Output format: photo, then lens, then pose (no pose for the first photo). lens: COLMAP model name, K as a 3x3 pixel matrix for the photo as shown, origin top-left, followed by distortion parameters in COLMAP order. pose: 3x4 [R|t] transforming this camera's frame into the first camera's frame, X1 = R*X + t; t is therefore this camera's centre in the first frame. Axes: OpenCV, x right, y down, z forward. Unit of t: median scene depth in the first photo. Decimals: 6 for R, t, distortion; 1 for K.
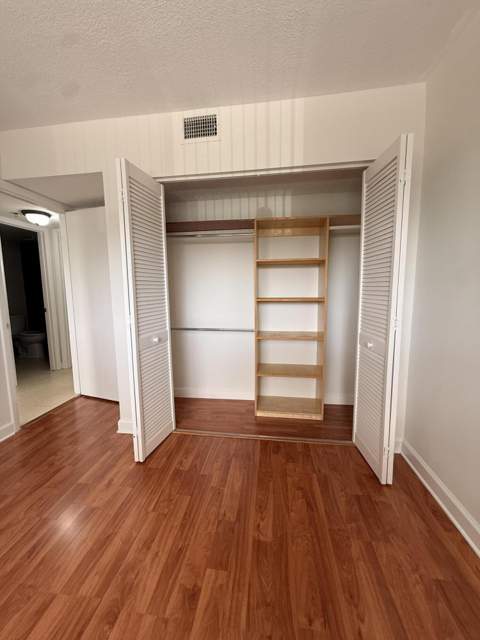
lens RADIAL K [[256.9, 0, 238.2], [0, 256.9, 316.8], [0, 0, 1]] dist [0.001615, 0.000067]
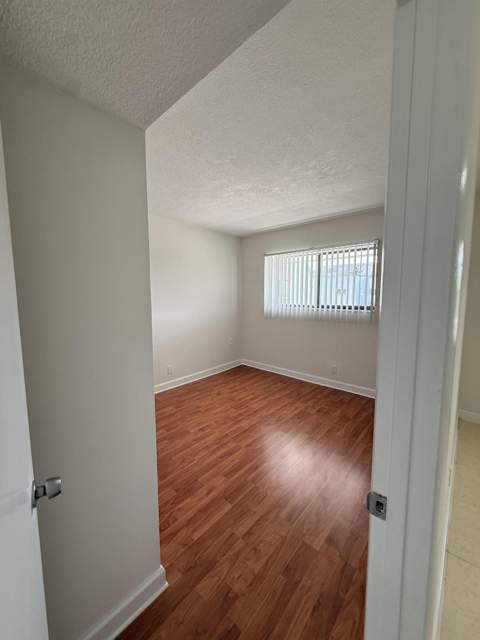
lens RADIAL K [[256.9, 0, 240.1], [0, 256.9, 318.9], [0, 0, 1]] dist [0.001615, 0.000067]
pose [[-0.828230, -0.046031, 0.558495, -1.465428], [0.084248, 0.975066, 0.205301, -0.405106], [-0.554020, 0.217088, -0.803701, 2.016143]]
